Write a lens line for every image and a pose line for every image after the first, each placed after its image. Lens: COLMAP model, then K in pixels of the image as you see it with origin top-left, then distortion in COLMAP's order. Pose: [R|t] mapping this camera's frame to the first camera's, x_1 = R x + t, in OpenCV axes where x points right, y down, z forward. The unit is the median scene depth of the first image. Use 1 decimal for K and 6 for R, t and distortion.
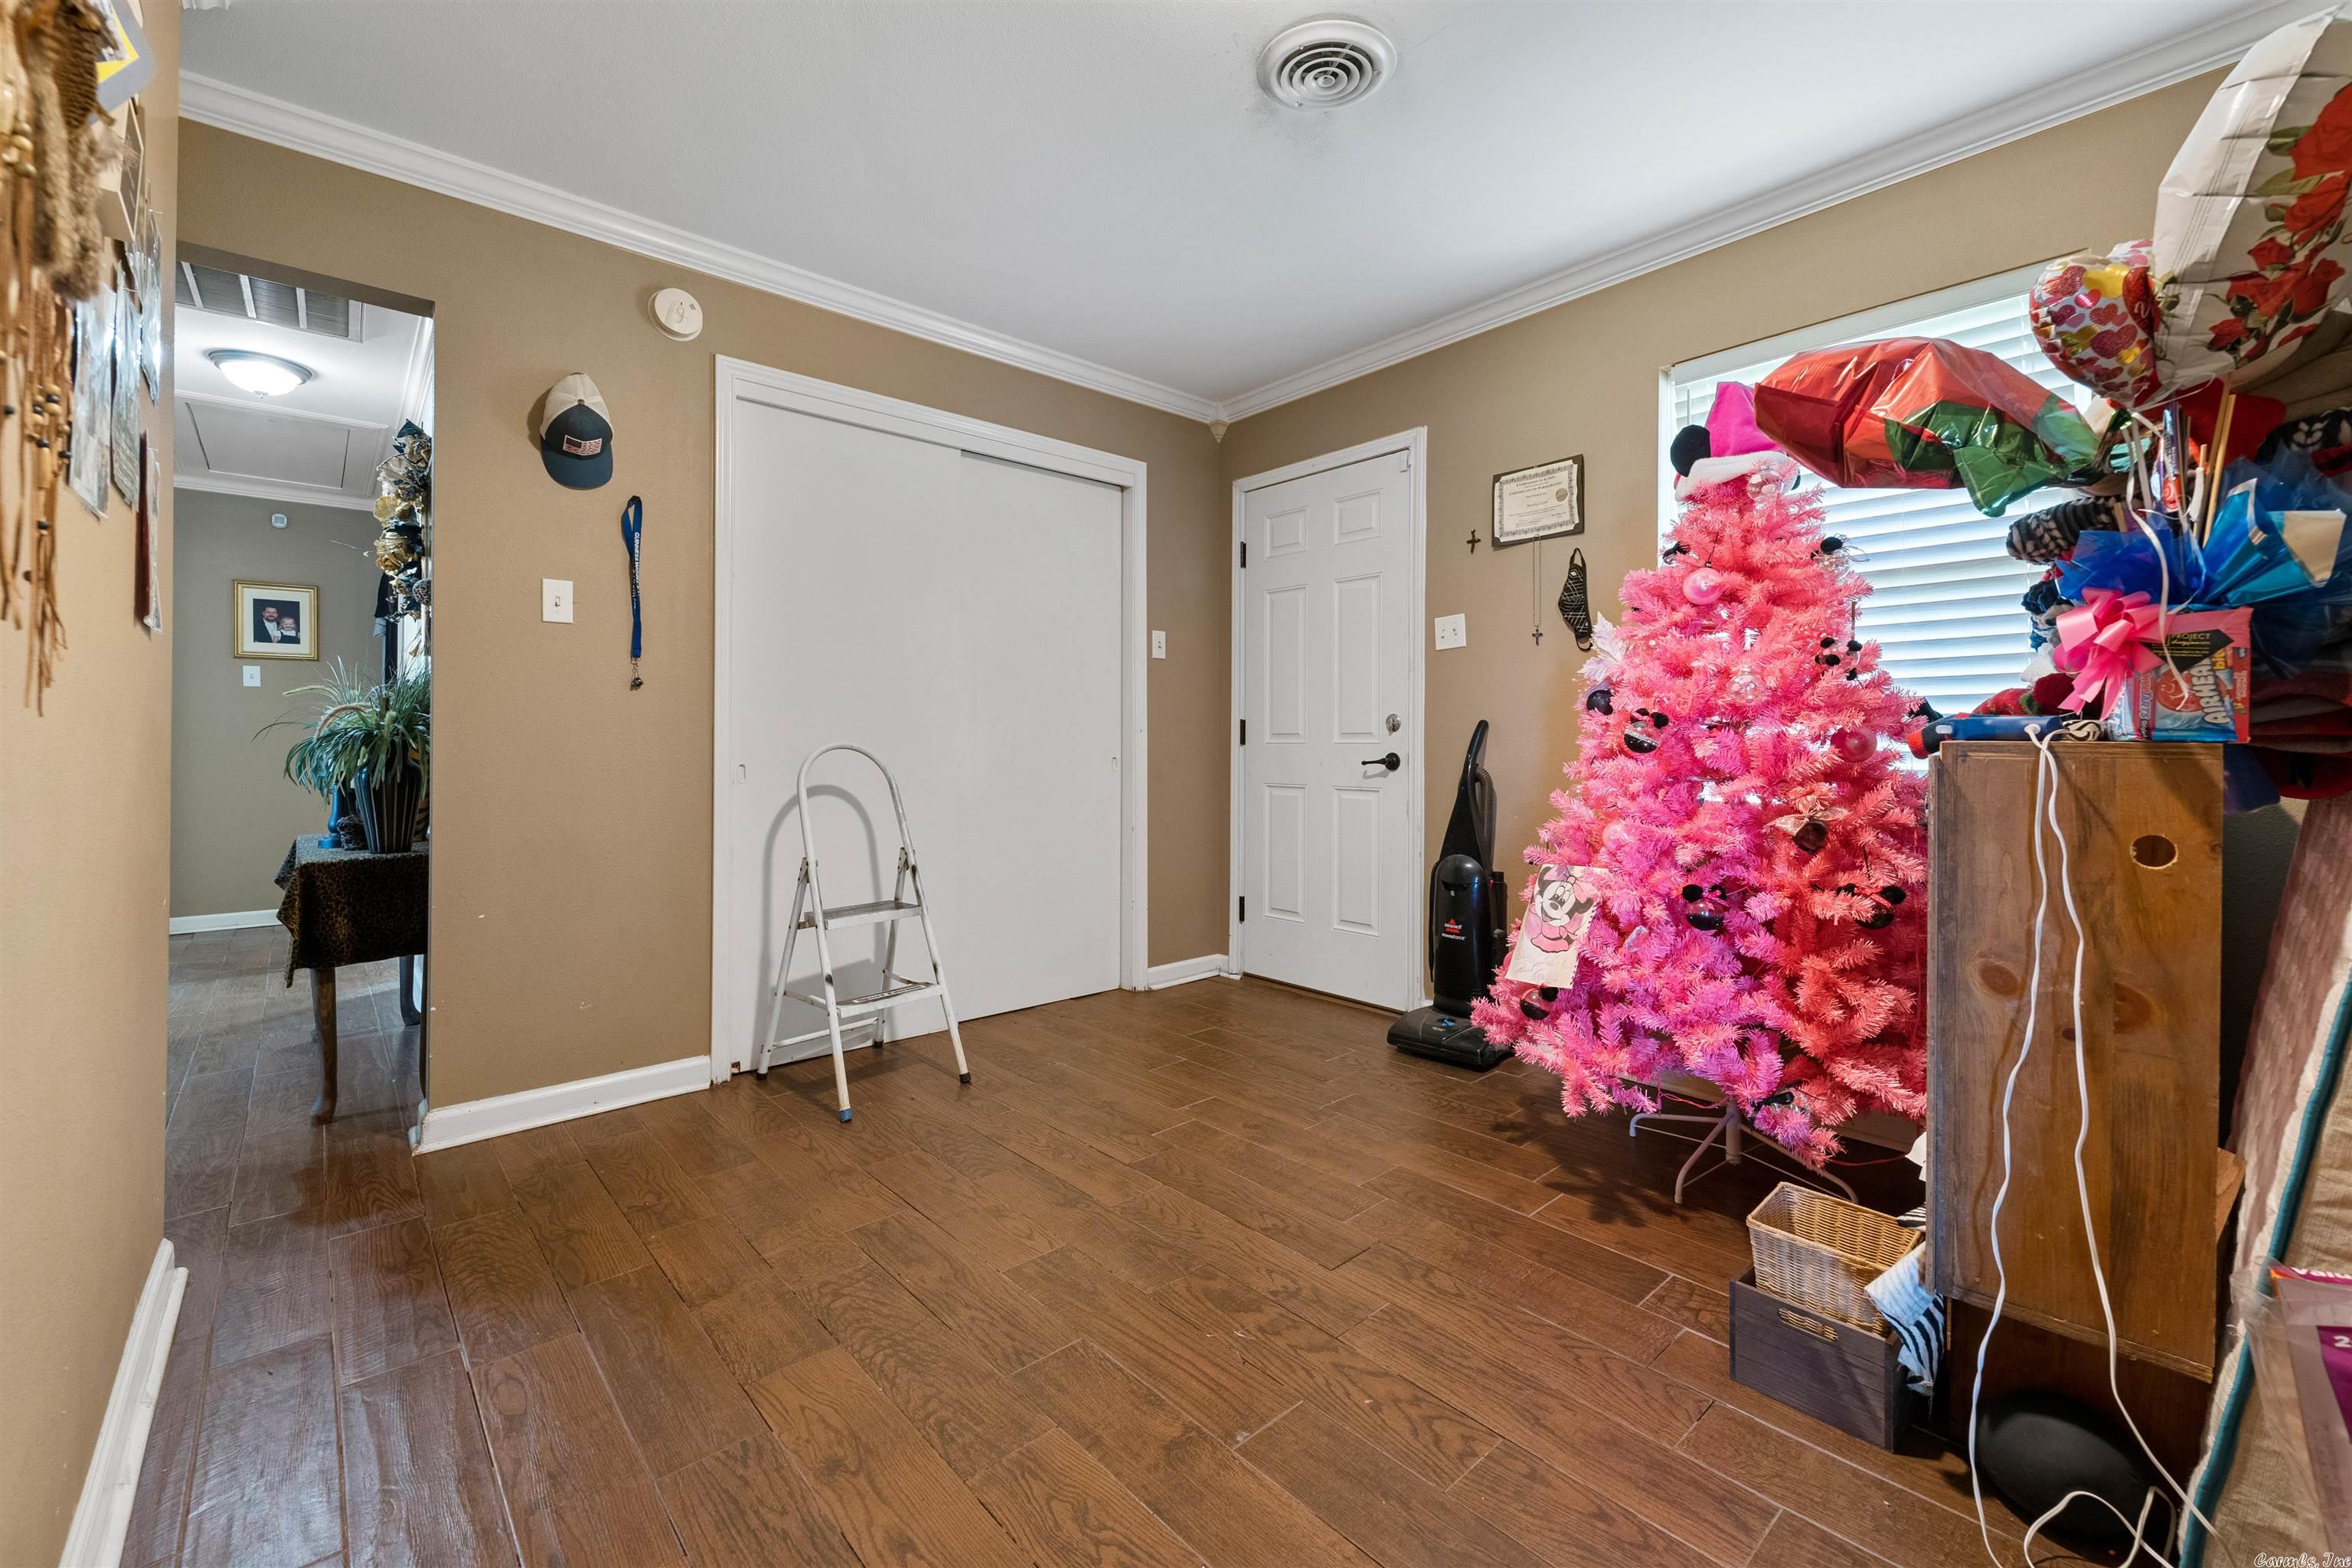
lens RADIAL K [[955.4, 0, 1183.0], [0, 955.4, 742.9], [0, 0, 1]] dist [0.005874, -0.003417]
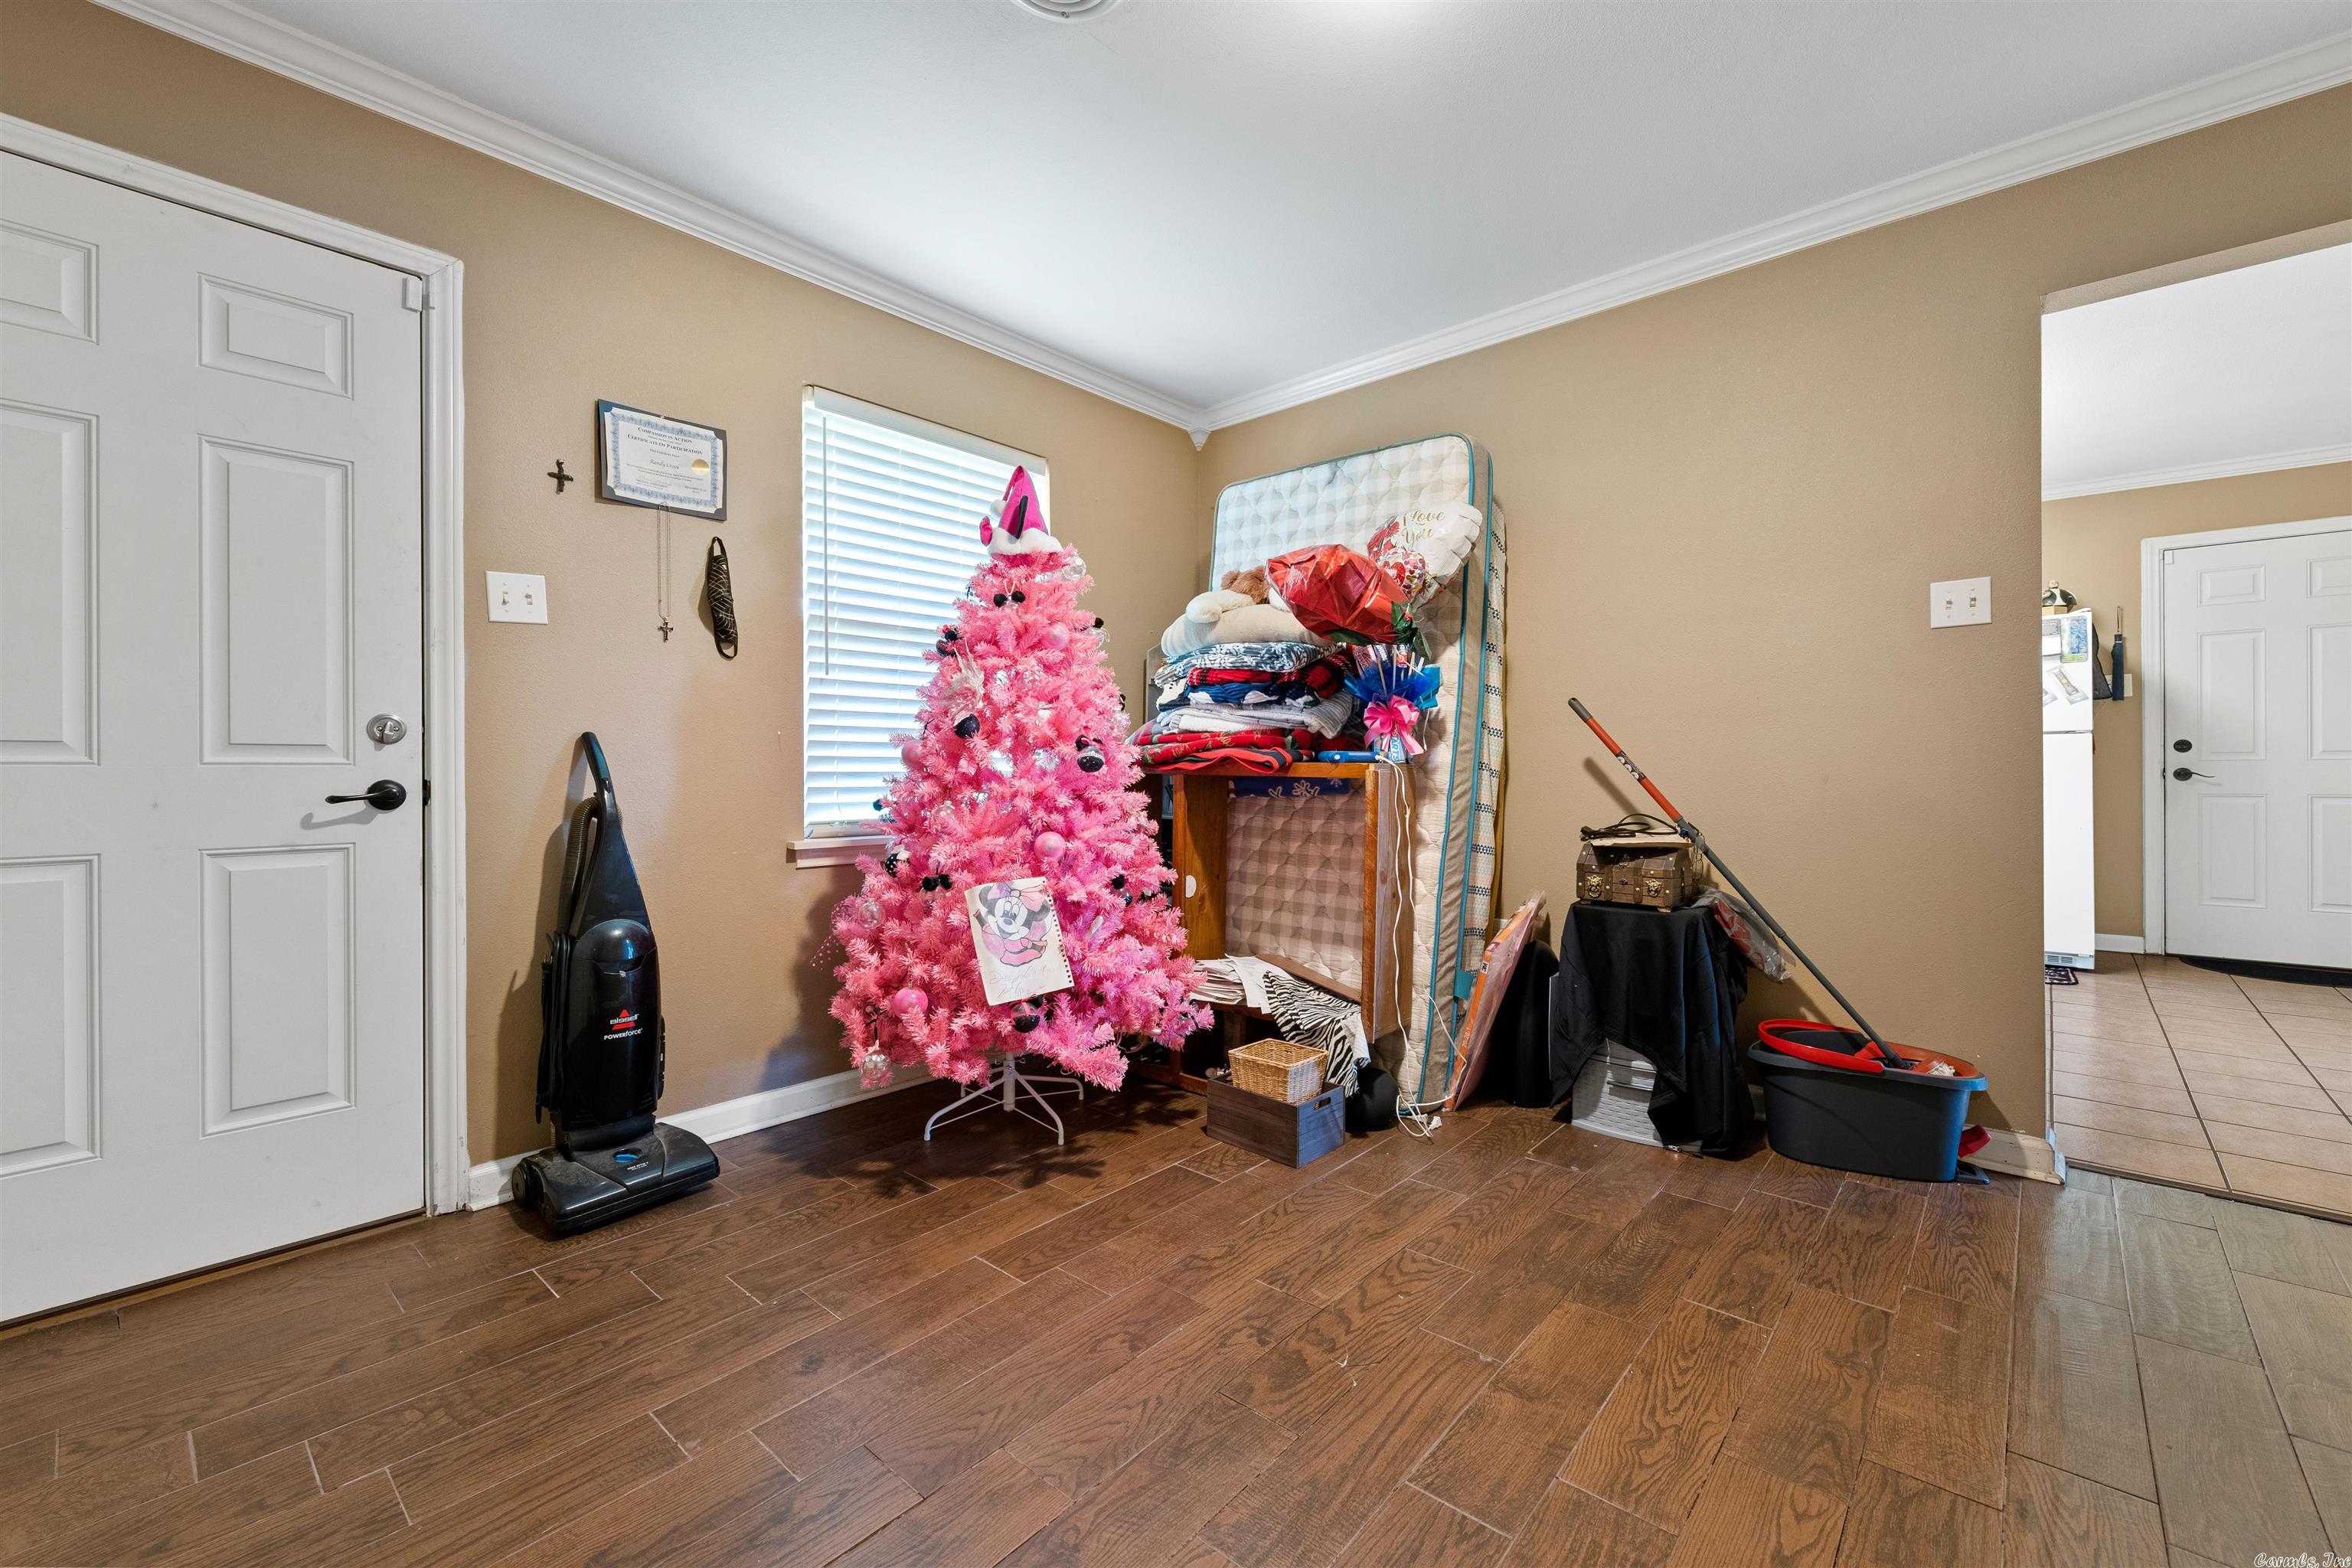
lens RADIAL K [[955.4, 0, 1162.5], [0, 955.4, 772.6], [0, 0, 1]] dist [0.005874, -0.003417]
pose [[-0.101391, -0.005094, 0.994834, -0.675956], [-0.001093, 0.999987, 0.005009, 0.003970], [-0.994846, -0.000580, -0.101395, 0.967961]]
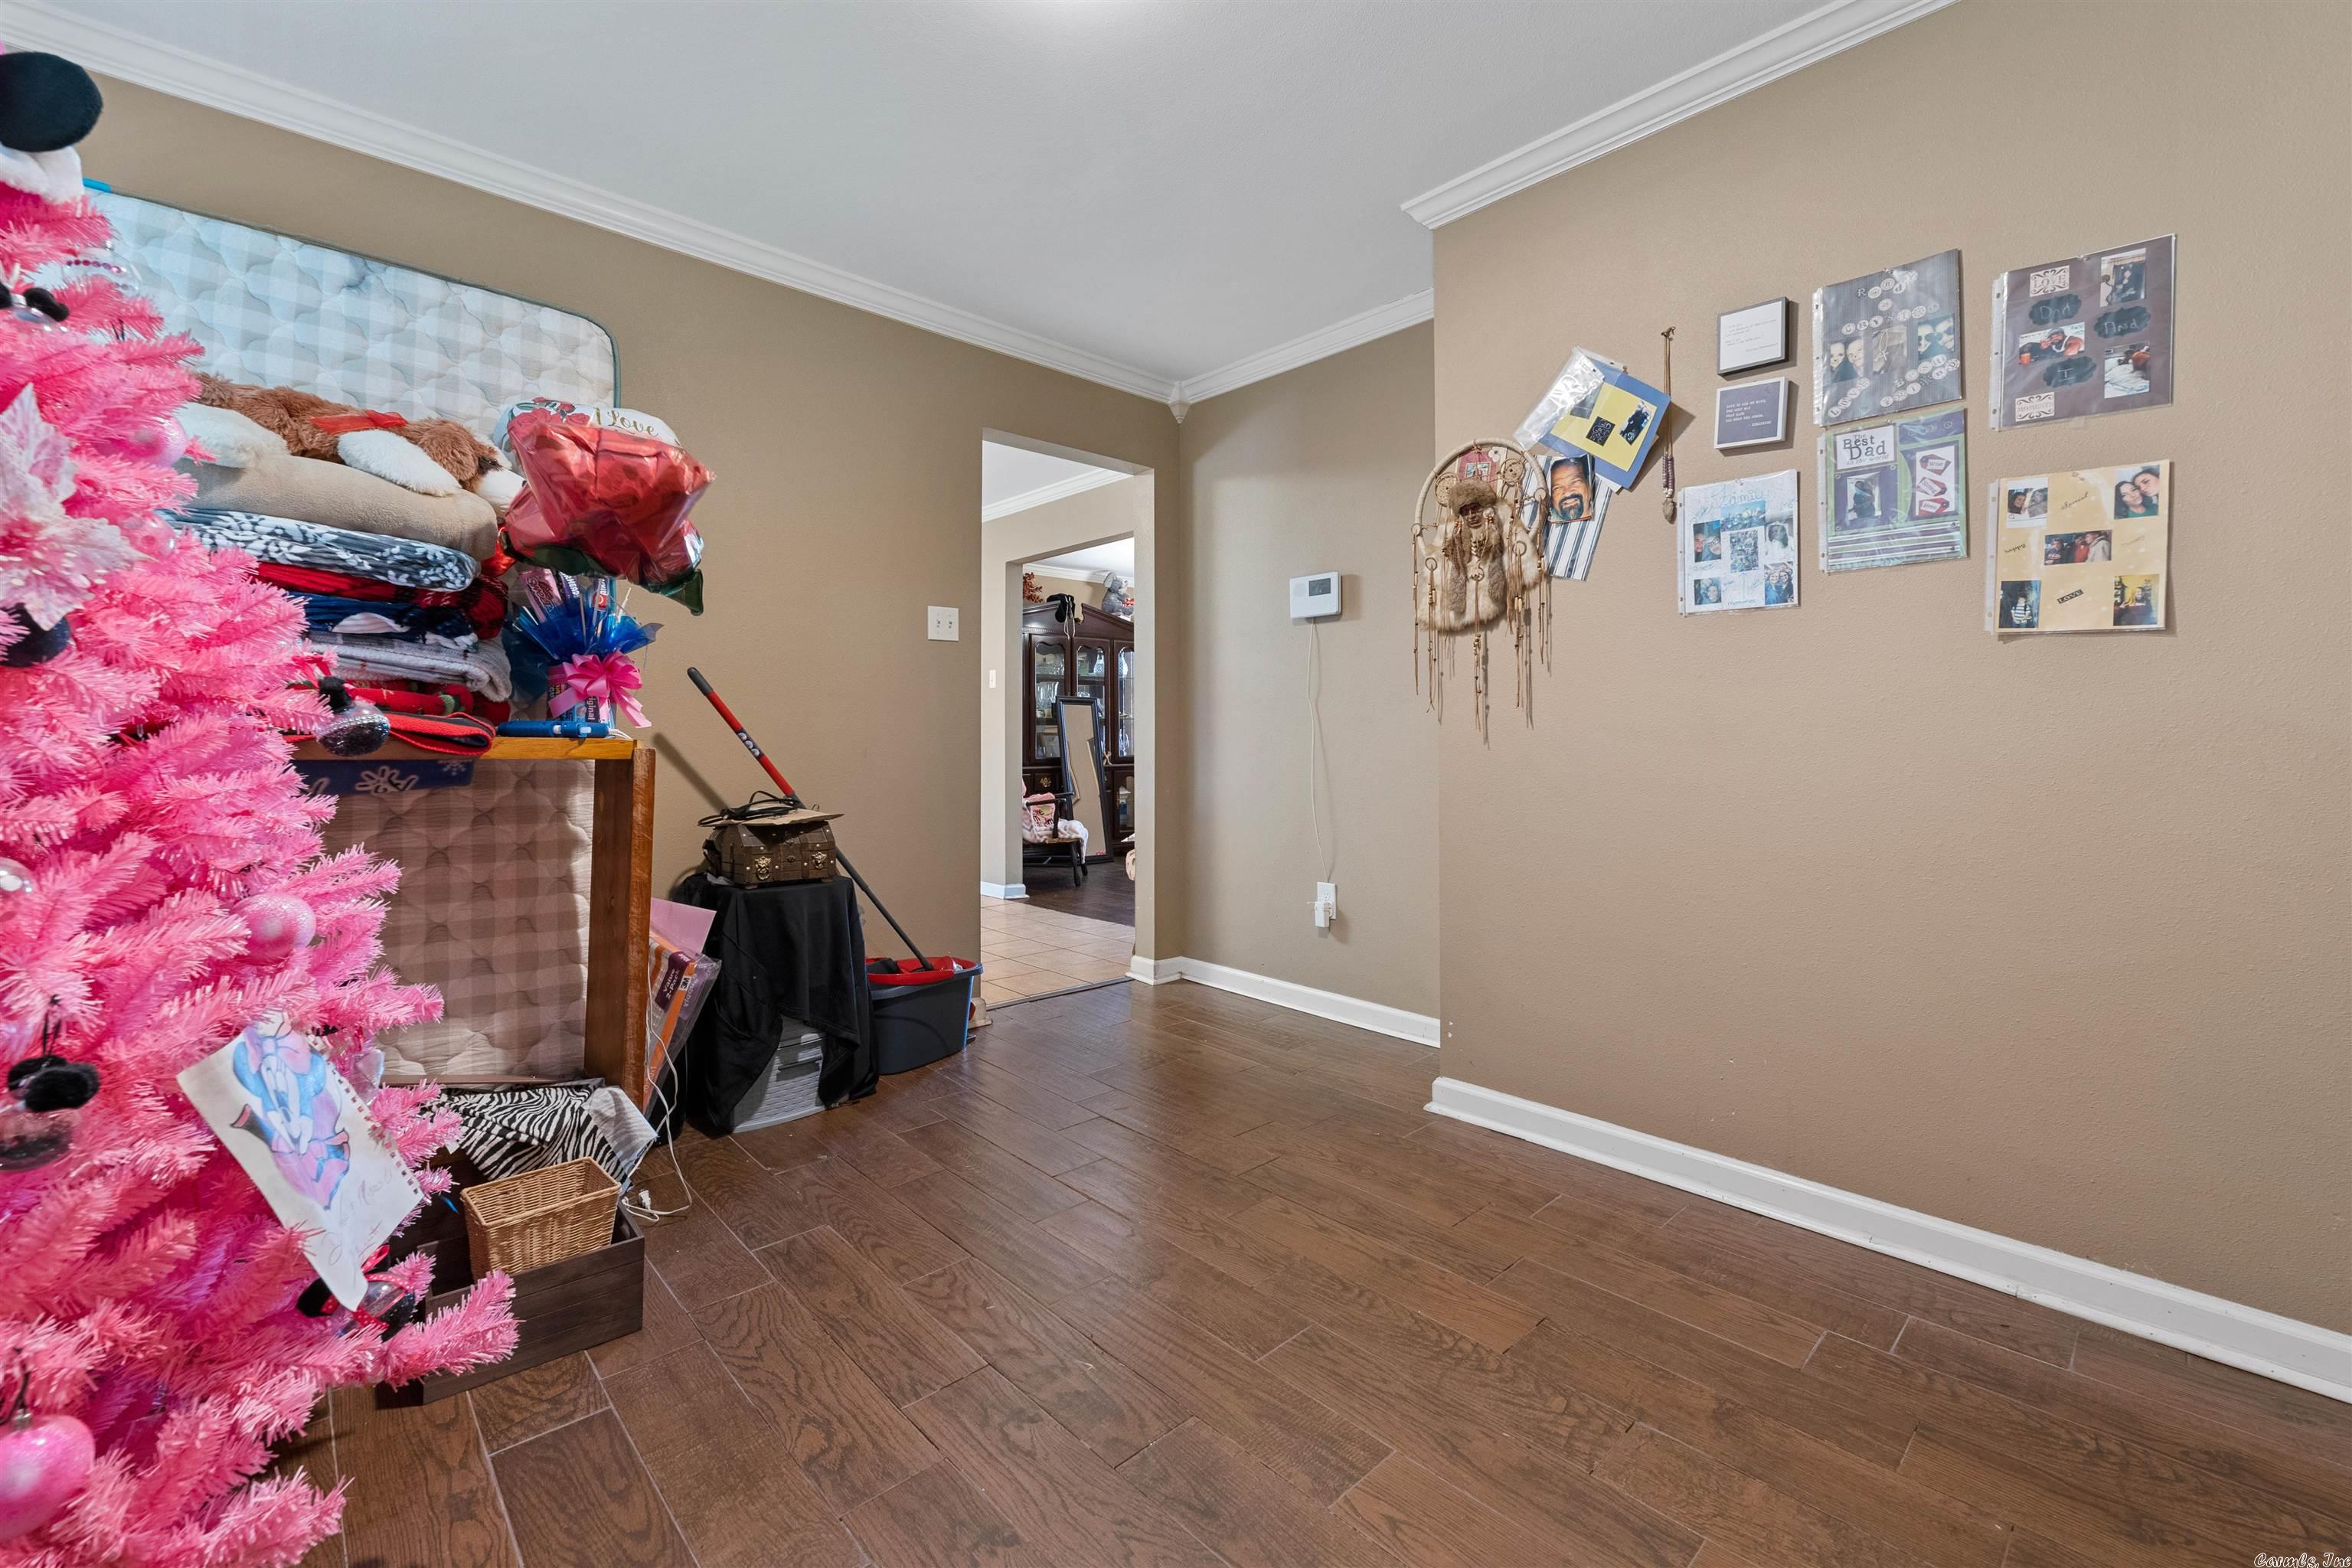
lens RADIAL K [[955.4, 0, 1176.5], [0, 955.4, 725.7], [0, 0, 1]] dist [0.005874, -0.003417]
pose [[-0.999965, 0.006192, -0.005615, -0.019648], [0.006306, 0.999768, -0.020588, 0.007161], [0.005486, -0.020622, -0.999772, 1.469890]]
